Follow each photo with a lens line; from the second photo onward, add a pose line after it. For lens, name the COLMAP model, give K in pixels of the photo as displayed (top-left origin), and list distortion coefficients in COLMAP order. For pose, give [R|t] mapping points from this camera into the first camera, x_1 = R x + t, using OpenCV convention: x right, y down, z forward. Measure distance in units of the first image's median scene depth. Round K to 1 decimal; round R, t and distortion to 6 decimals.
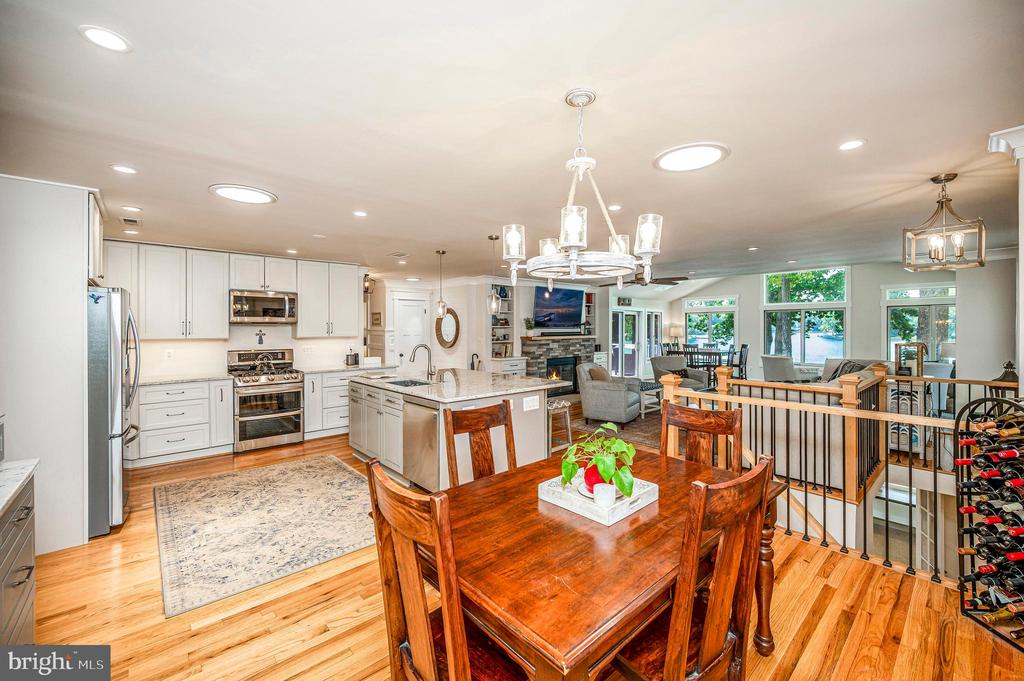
lens RADIAL K [[408.4, 0, 498.7], [0, 408.4, 333.6], [0, 0, 1]] dist [-0.000332, 0.000005]
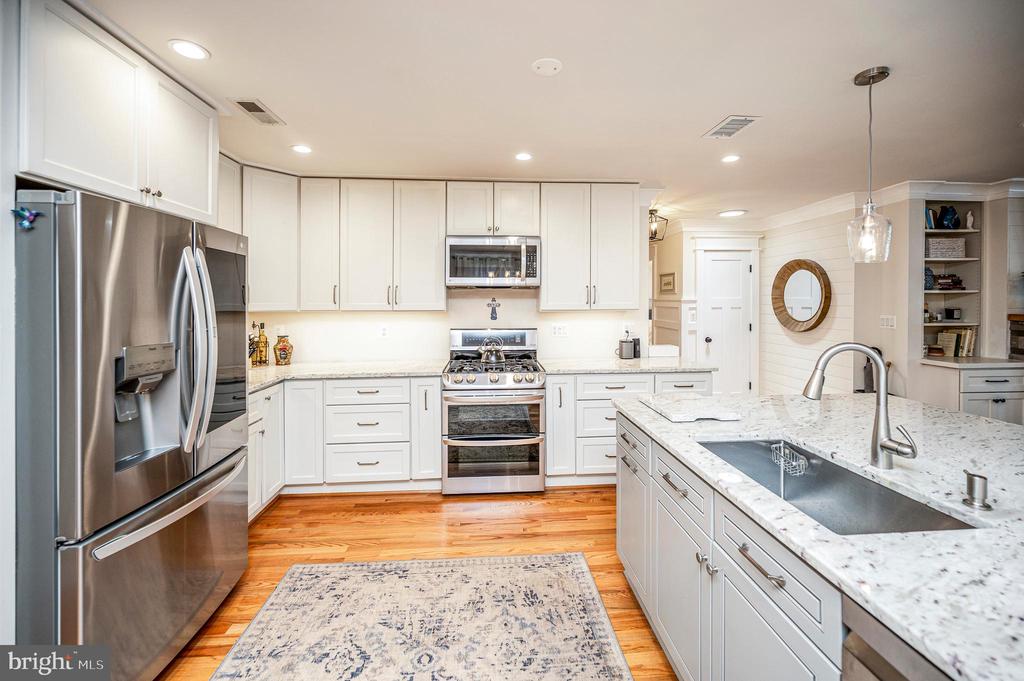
lens RADIAL K [[393.5, 0, 522.4], [0, 393.5, 304.3], [0, 0, 1]] dist [-0.000232, -0.000043]
pose [[0.811210, 0.005597, -0.584728, -0.177667], [-0.006526, 0.999979, 0.000519, 0.000017], [0.584718, 0.003395, 0.811229, 0.524491]]
